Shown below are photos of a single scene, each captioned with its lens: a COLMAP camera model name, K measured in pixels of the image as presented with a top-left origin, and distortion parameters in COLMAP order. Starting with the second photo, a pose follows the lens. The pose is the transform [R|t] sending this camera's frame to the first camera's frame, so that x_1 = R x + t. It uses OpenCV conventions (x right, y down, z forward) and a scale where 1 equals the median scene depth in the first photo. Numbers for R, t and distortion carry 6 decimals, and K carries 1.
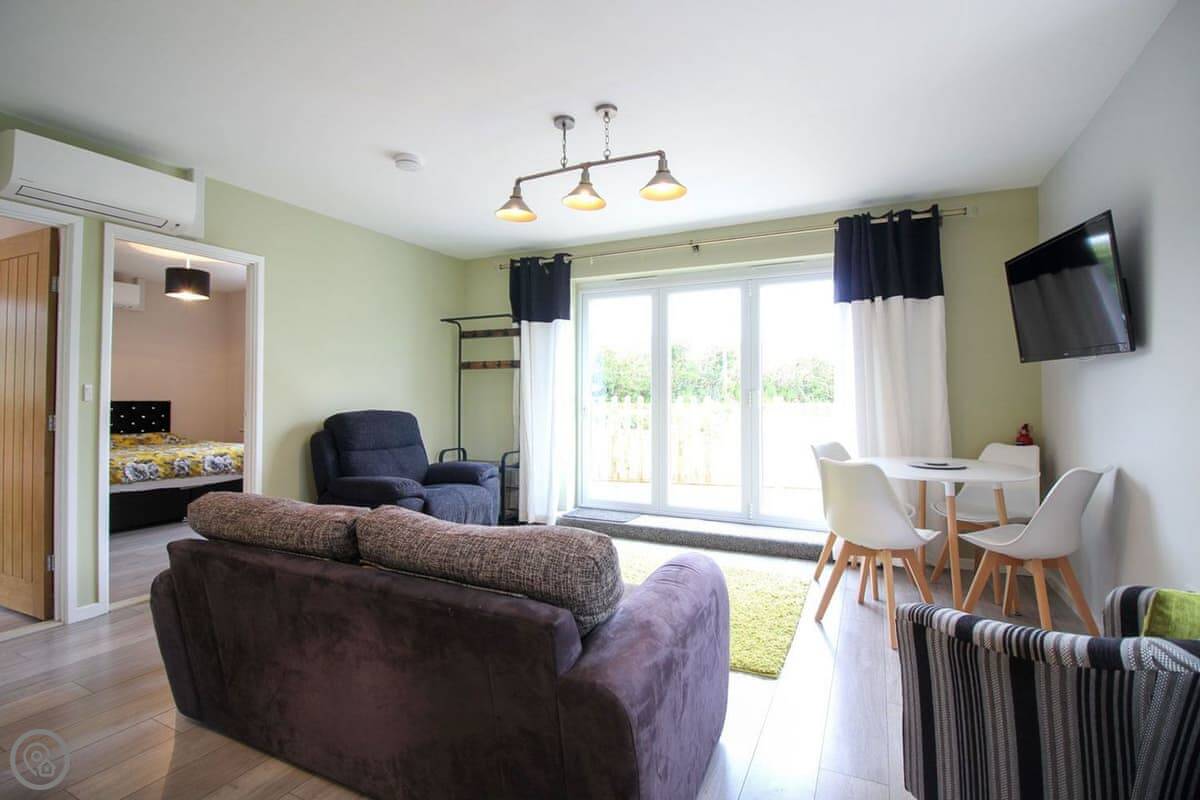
lens RADIAL K [[580.6, 0, 609.8], [0, 580.6, 380.5], [0, 0, 1]] dist [-0.003429, -0.006685]
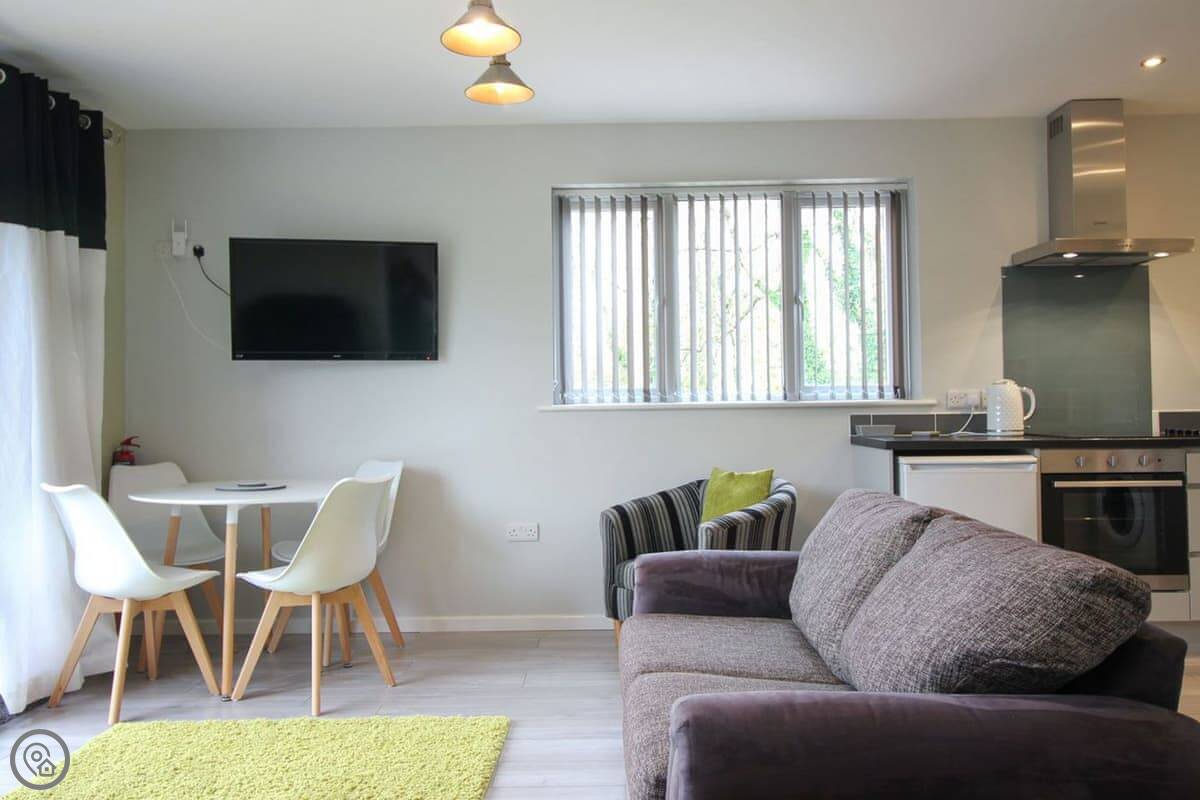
lens RADIAL K [[962.3, 0, 610.3], [0, 962.3, 380.1], [0, 0, 1]] dist [0.008375, 0.000133]
pose [[-0.432230, 0.031184, 0.901224, -0.509158], [-0.007723, 0.999237, -0.038279, 0.031240], [-0.901730, -0.023506, -0.431659, 0.705276]]
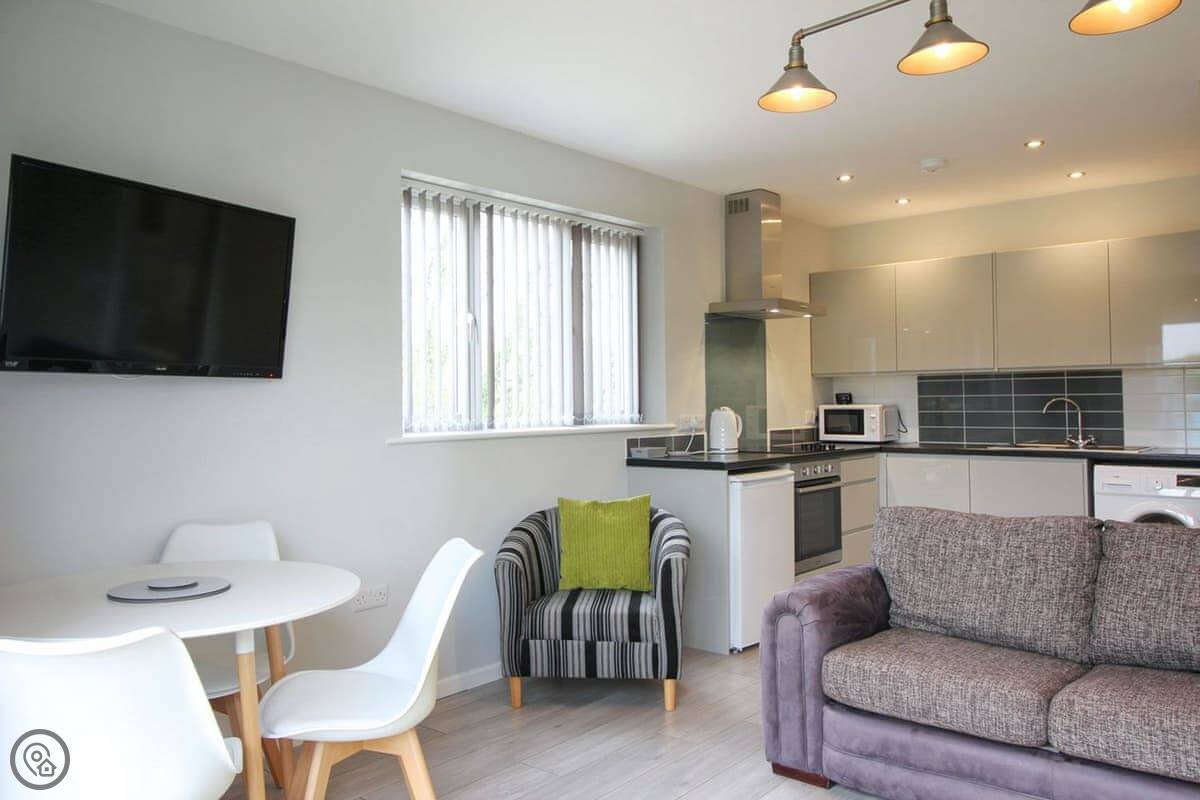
lens RADIAL K [[899.0, 0, 601.4], [0, 899.0, 380.9], [0, 0, 1]] dist [0.018811, 0.009828]
pose [[-0.968487, 0.017453, 0.248451, 0.029466], [0.006329, 0.998944, -0.045500, 0.009369], [-0.248983, -0.042494, -0.967575, 1.015959]]
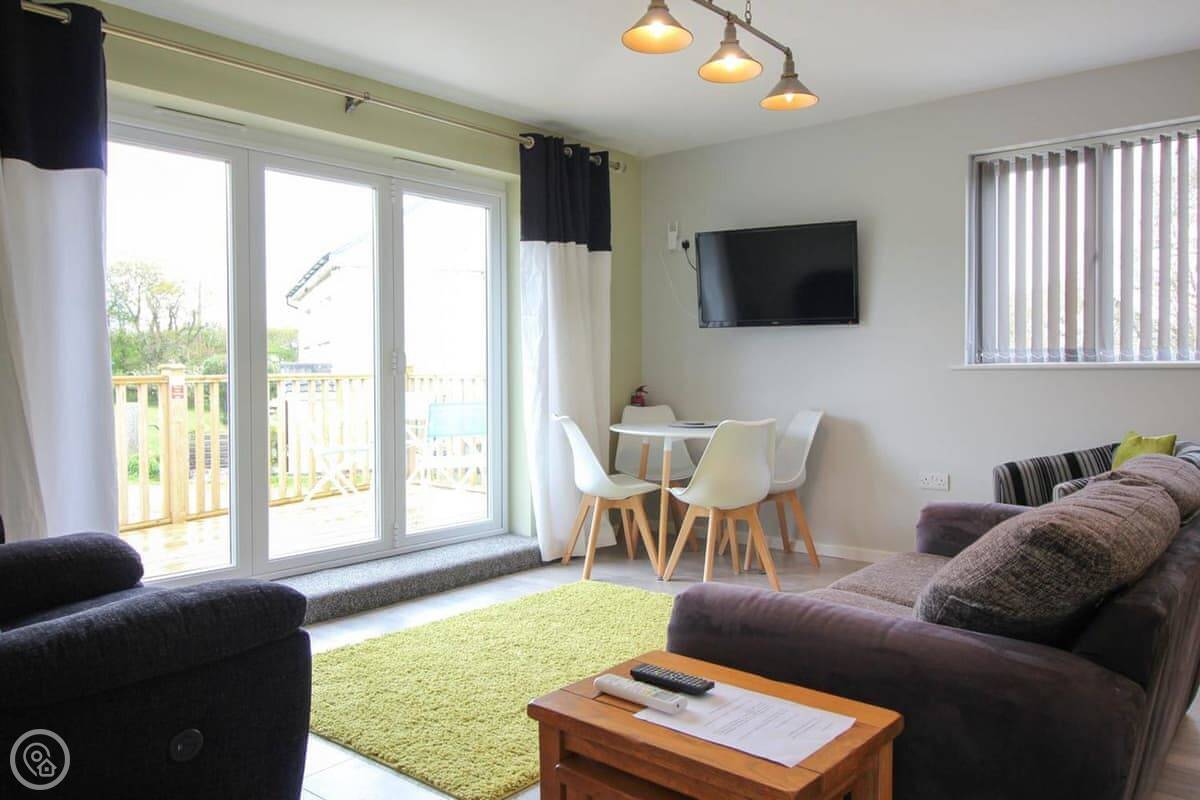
lens RADIAL K [[899.0, 0, 609.9], [0, 899.0, 382.4], [0, 0, 1]] dist [0.018811, 0.009828]
pose [[0.239746, -0.012060, 0.970761, -0.627325], [-0.019753, 0.999655, 0.017298, 0.029959], [-0.970635, -0.023322, 0.239425, 0.479763]]
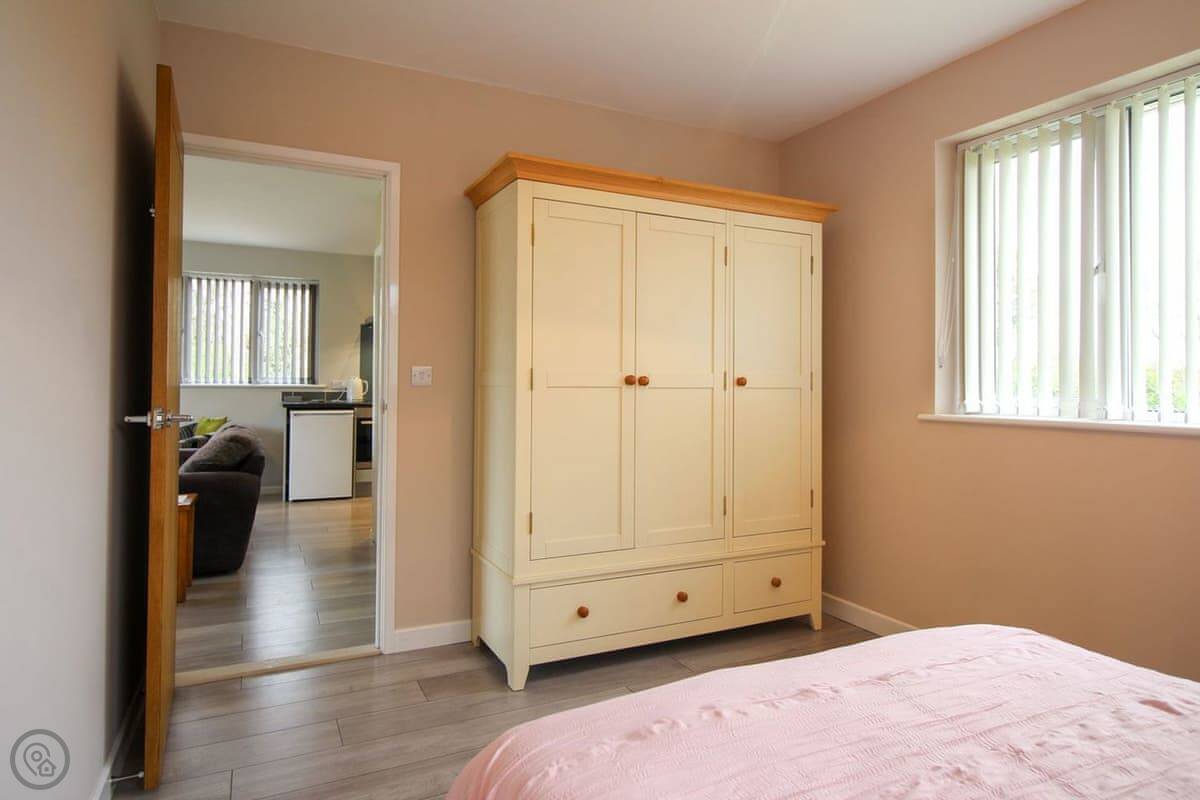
lens RADIAL K [[690.5, 0, 578.8], [0, 690.5, 374.8], [0, 0, 1]] dist [0.025923, 0.000354]
pose [[-0.766699, 0.009439, 0.641938, -1.126448], [-0.018738, 0.999137, -0.037070, 0.034478], [-0.641734, -0.040450, -0.765860, 0.778104]]
